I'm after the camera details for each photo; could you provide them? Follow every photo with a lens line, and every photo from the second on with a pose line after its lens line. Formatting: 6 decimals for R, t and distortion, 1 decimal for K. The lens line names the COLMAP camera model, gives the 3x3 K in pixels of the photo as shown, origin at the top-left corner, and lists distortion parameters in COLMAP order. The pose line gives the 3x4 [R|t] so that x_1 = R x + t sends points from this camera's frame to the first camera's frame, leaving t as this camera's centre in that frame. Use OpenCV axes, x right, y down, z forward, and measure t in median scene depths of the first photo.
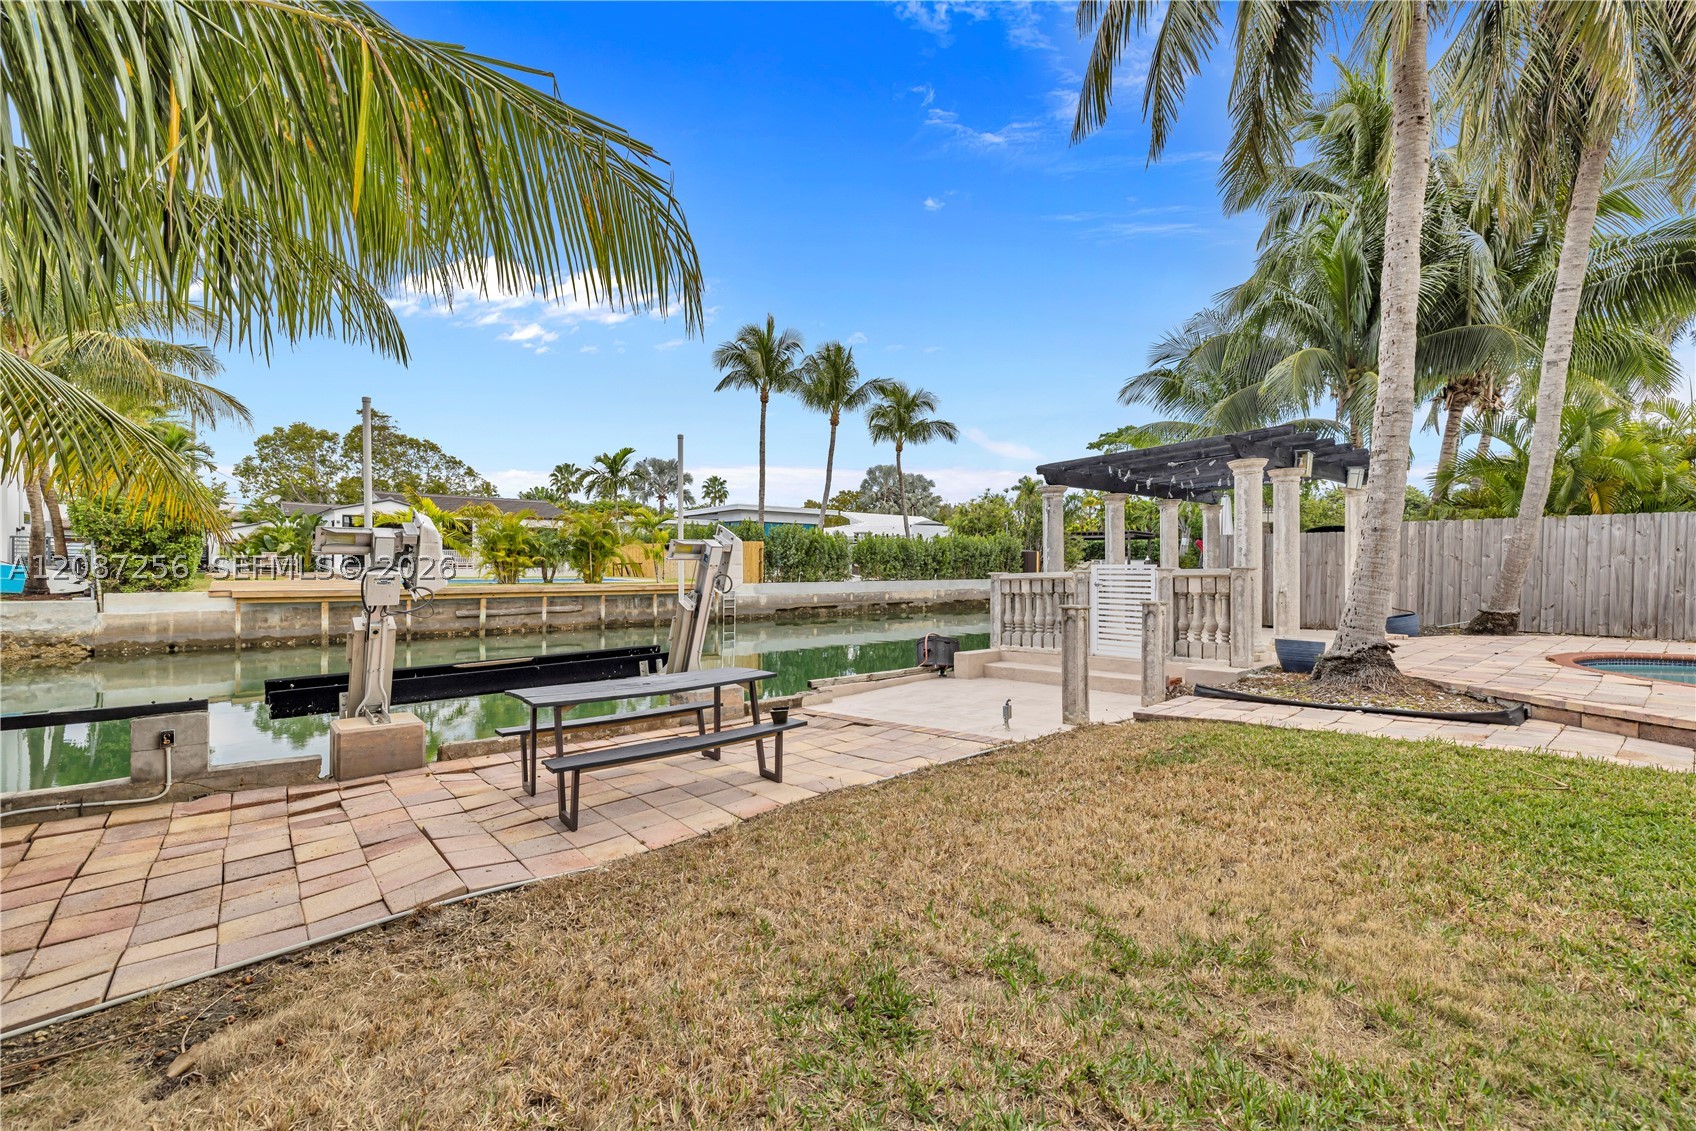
lens RADIAL K [[726.5, 0, 848.2], [0, 726.5, 560.8], [0, 0, 1]] dist [0.002387, 0.000233]
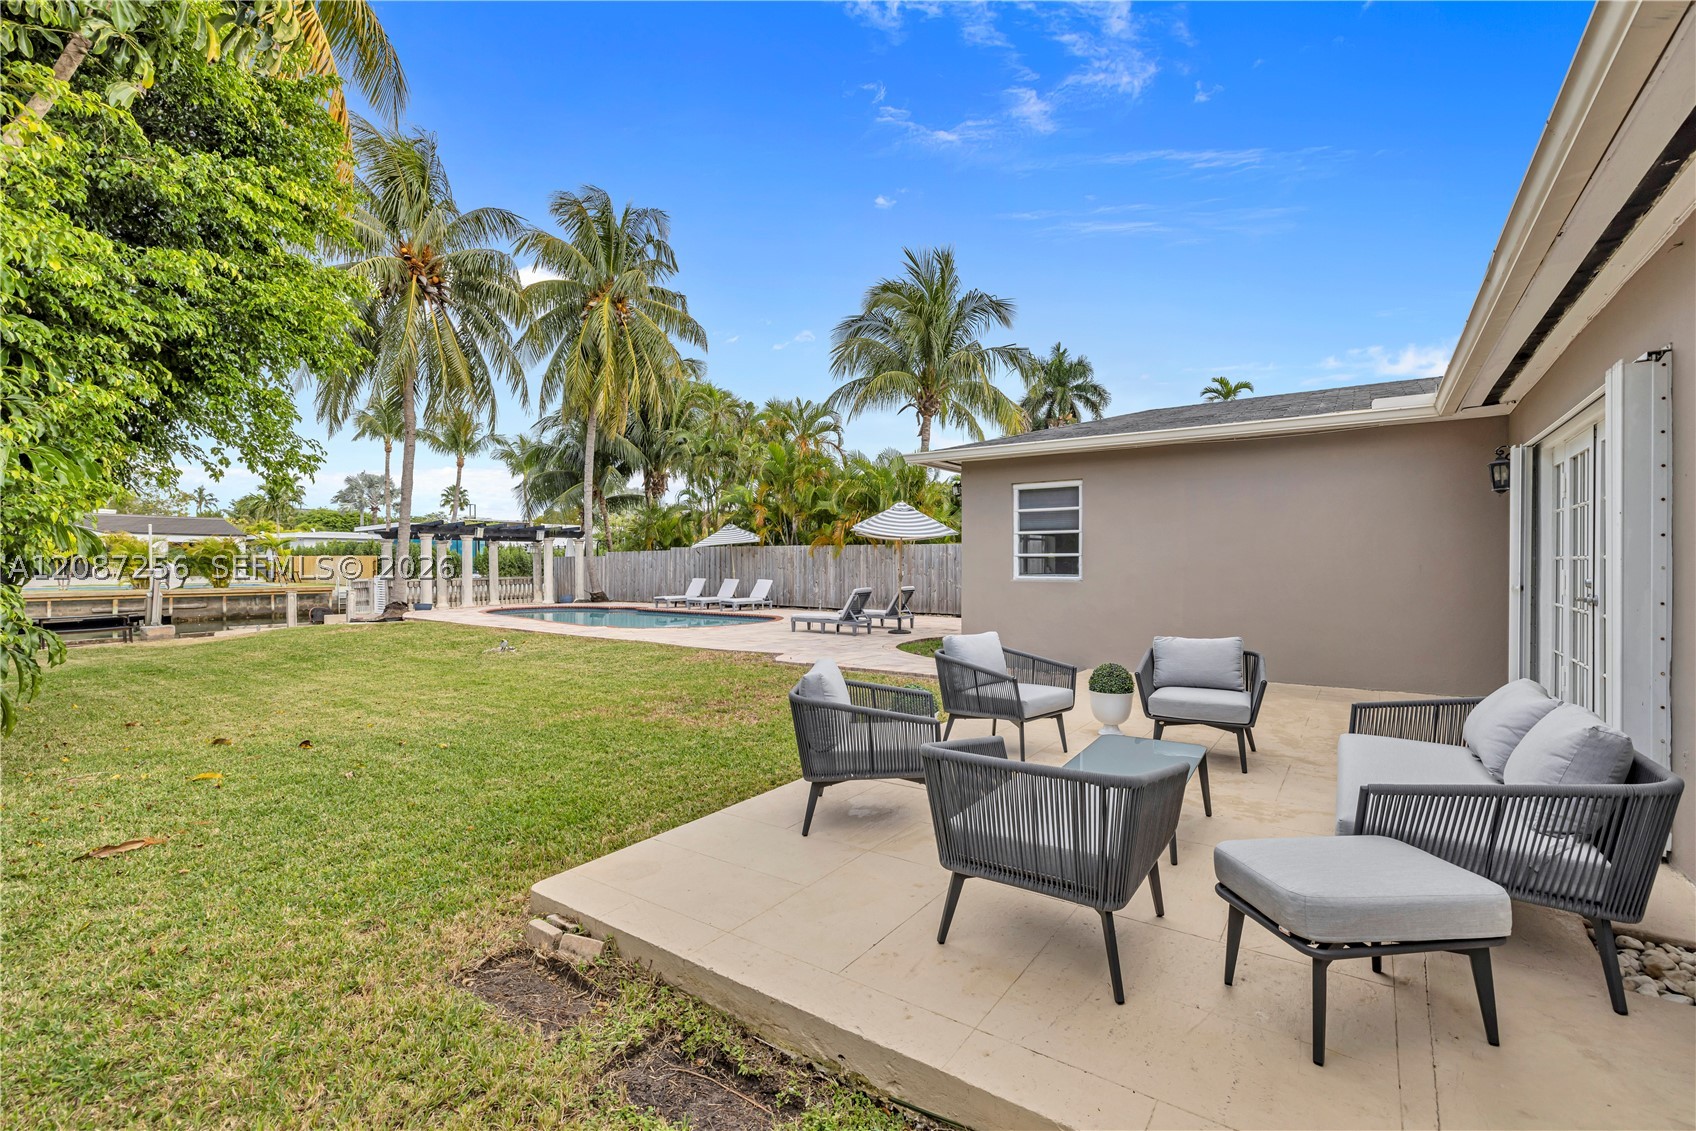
lens RADIAL K [[727.5, 0, 855.4], [0, 727.5, 565.6], [0, 0, 1]] dist [-0.001441, 0.000226]
pose [[0.970287, -0.008018, 0.241826, 0.553609], [0.006665, 0.999957, 0.006413, -0.014104], [-0.241867, -0.004611, 0.970298, -0.726560]]
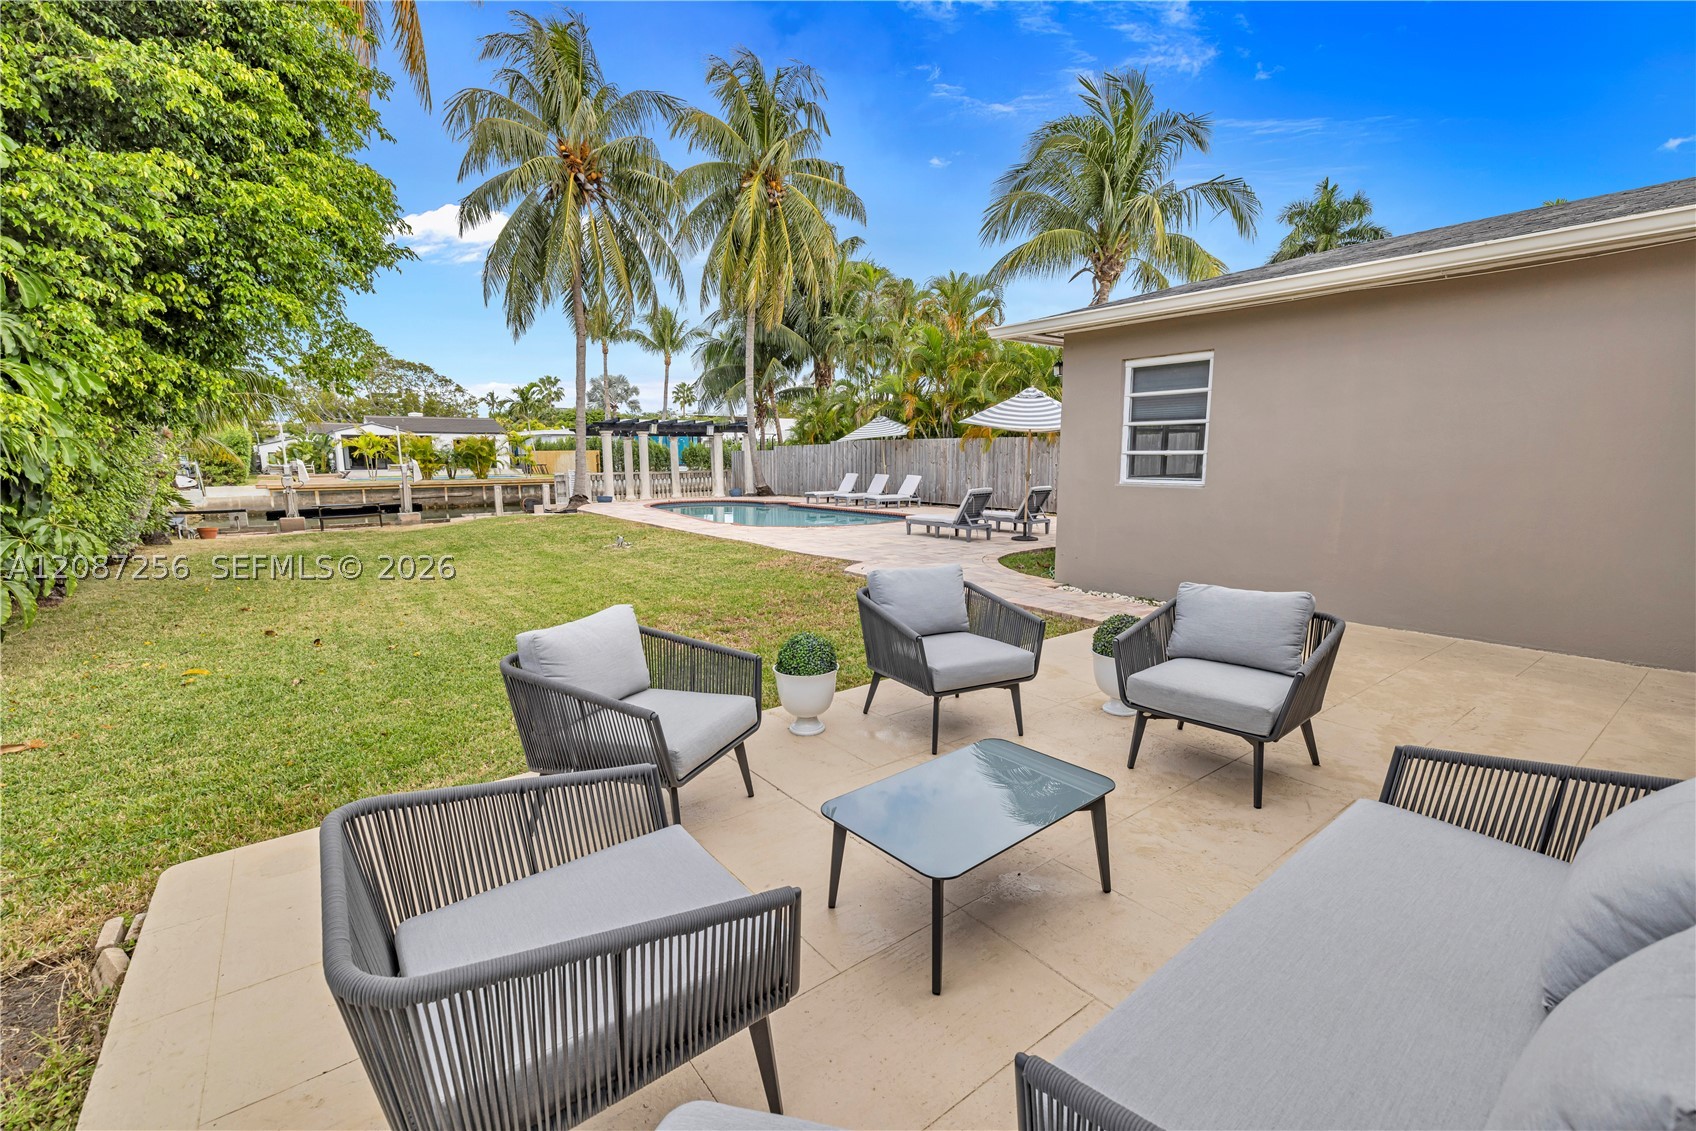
lens RADIAL K [[727.5, 0, 855.4], [0, 727.5, 565.6], [0, 0, 1]] dist [-0.001441, 0.000226]
pose [[0.998598, -0.003532, -0.052814, 0.646609], [0.011554, 0.988257, 0.152365, -0.018096], [0.051656, -0.152762, 0.986912, -0.680248]]
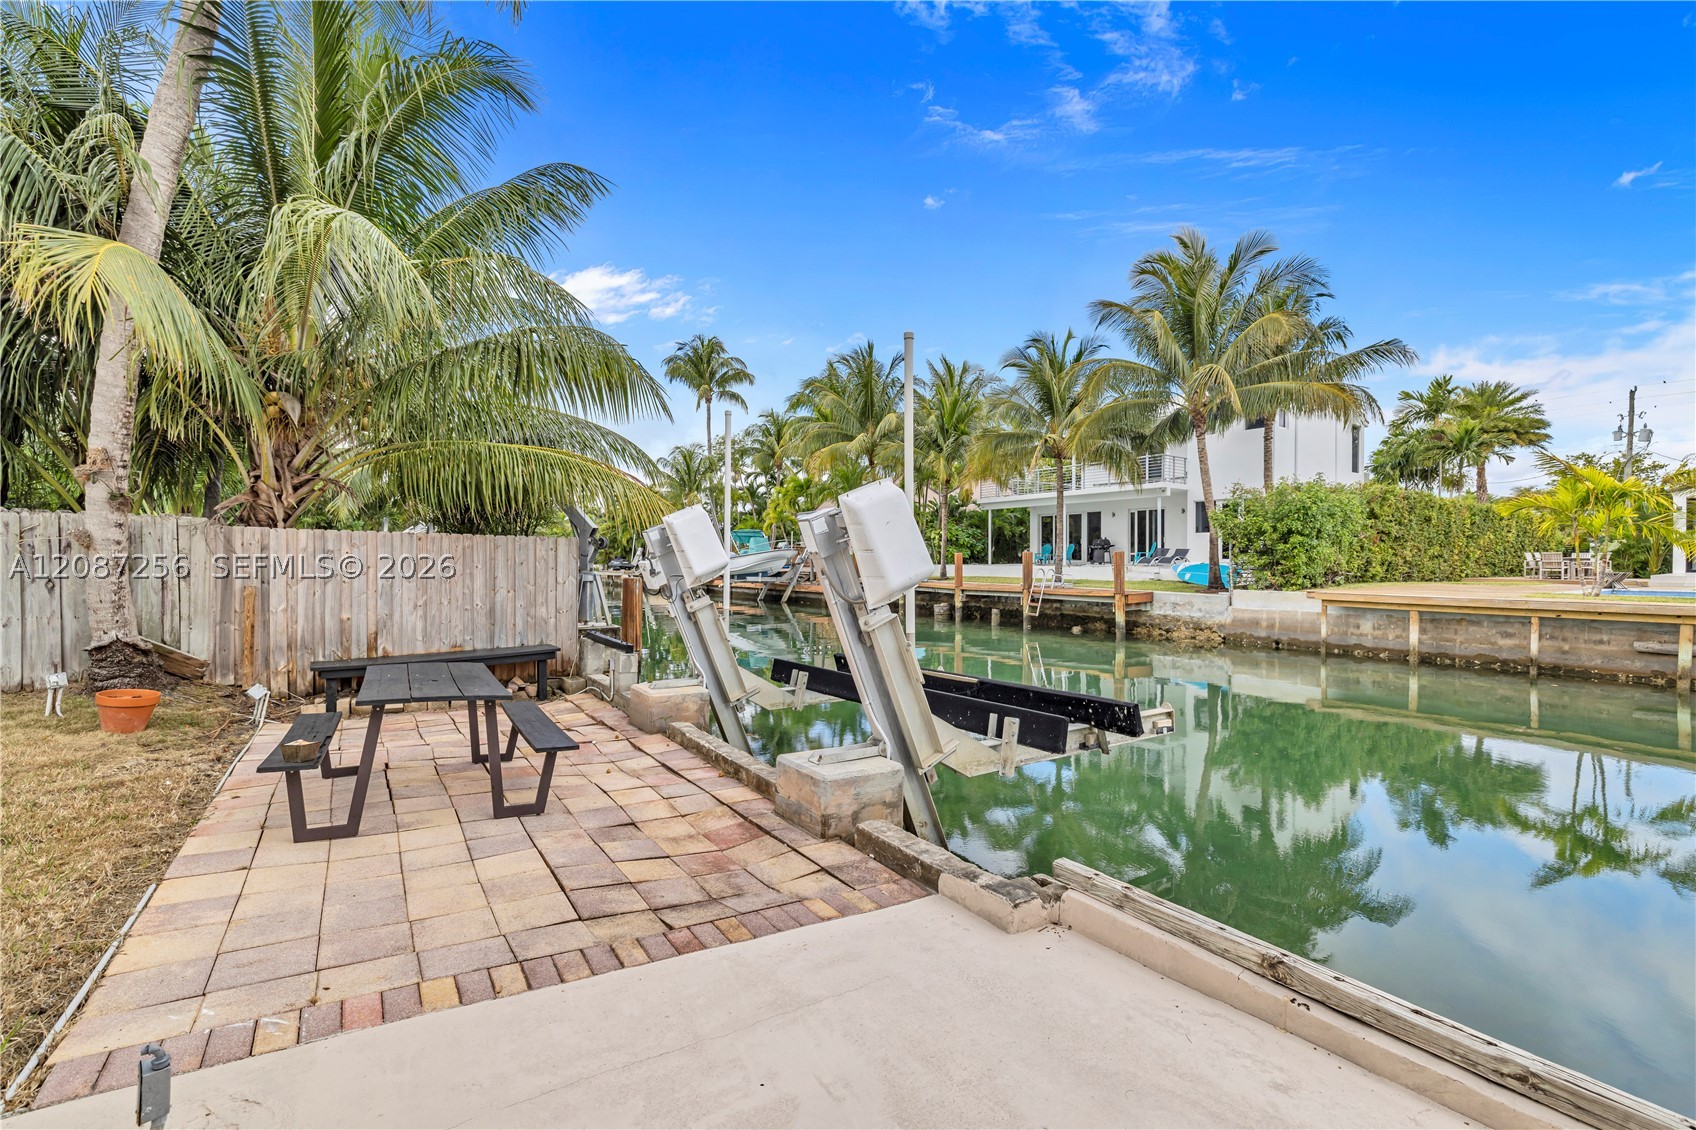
lens RADIAL K [[726.5, 0, 848.2], [0, 726.5, 560.3], [0, 0, 1]] dist [0.002387, 0.000233]
pose [[-0.112780, -0.007562, -0.993591, 0.138053], [-0.001411, 0.999971, -0.007450, 0.005938], [0.993619, 0.000562, -0.112787, 0.389558]]
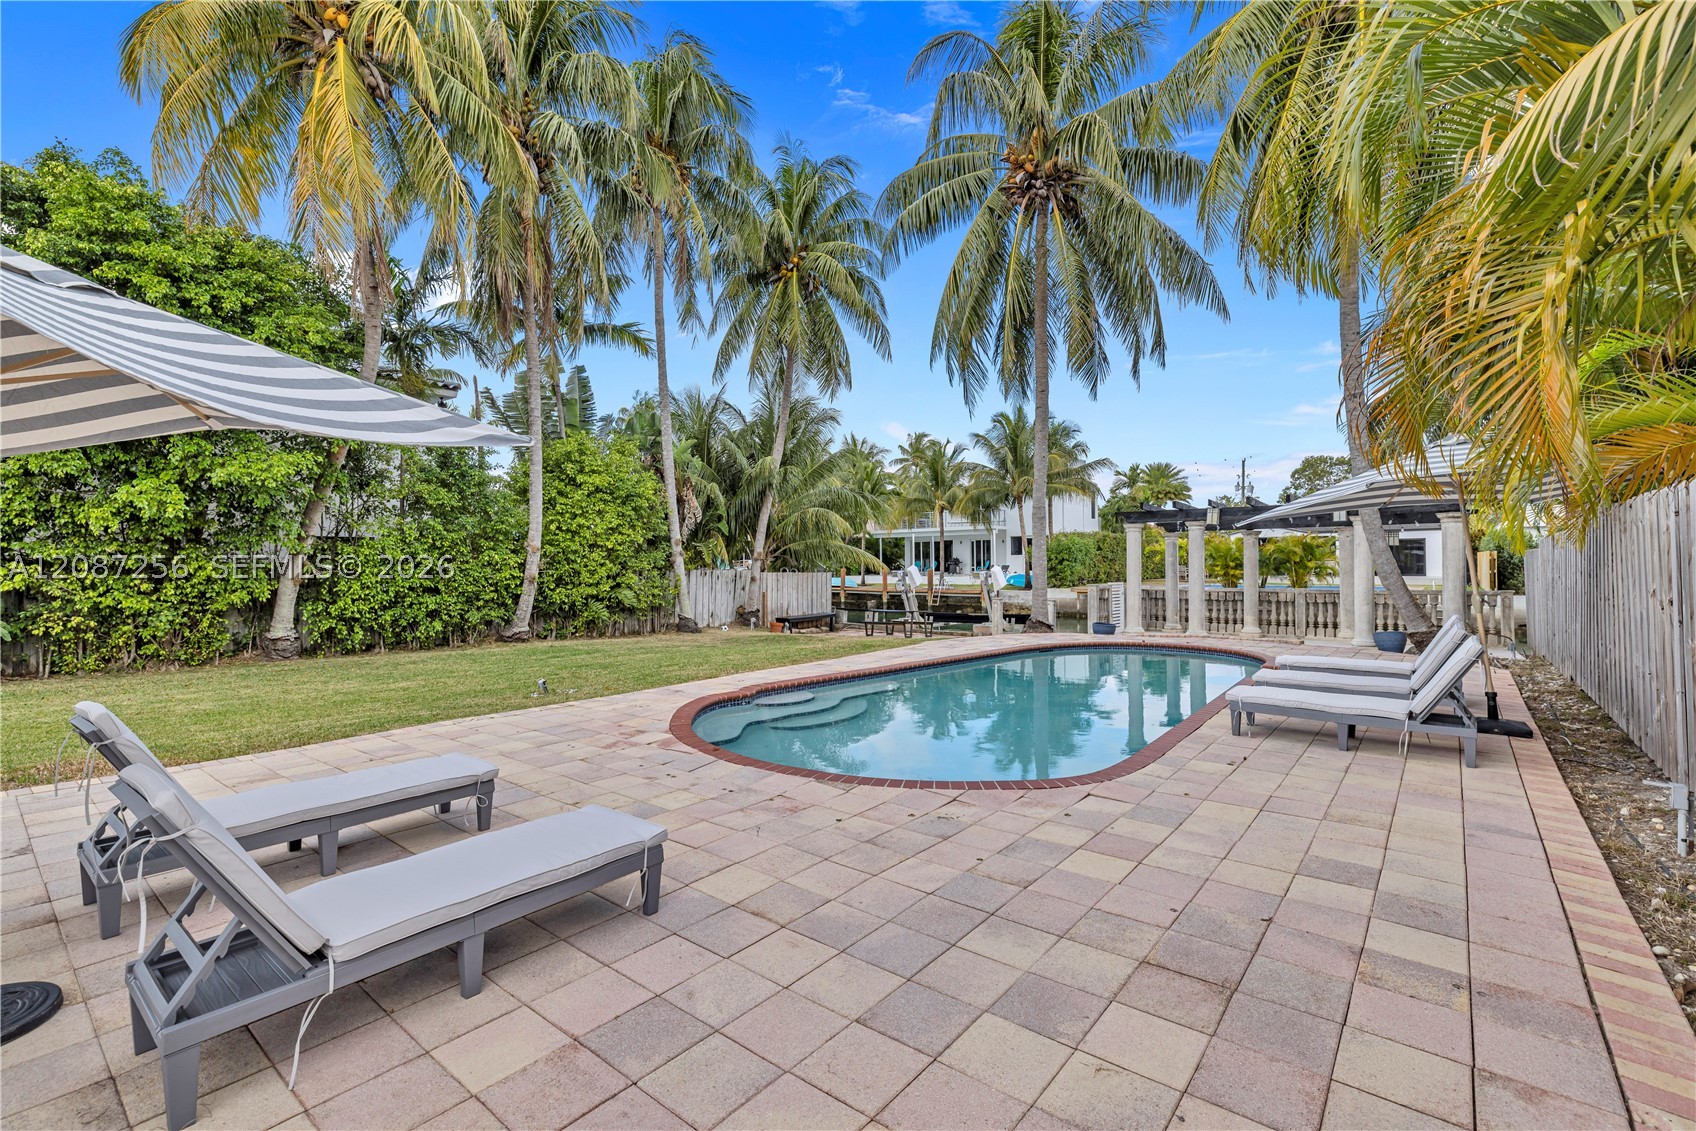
lens RADIAL K [[740.4, 0, 847.3], [0, 740.4, 540.5], [0, 0, 1]] dist [0.000824, 0.000060]
pose [[0.160697, -0.041256, -0.986141, 0.890780], [0.013135, 0.999127, -0.039659, -0.015797], [0.986916, -0.006580, 0.161098, 0.017412]]
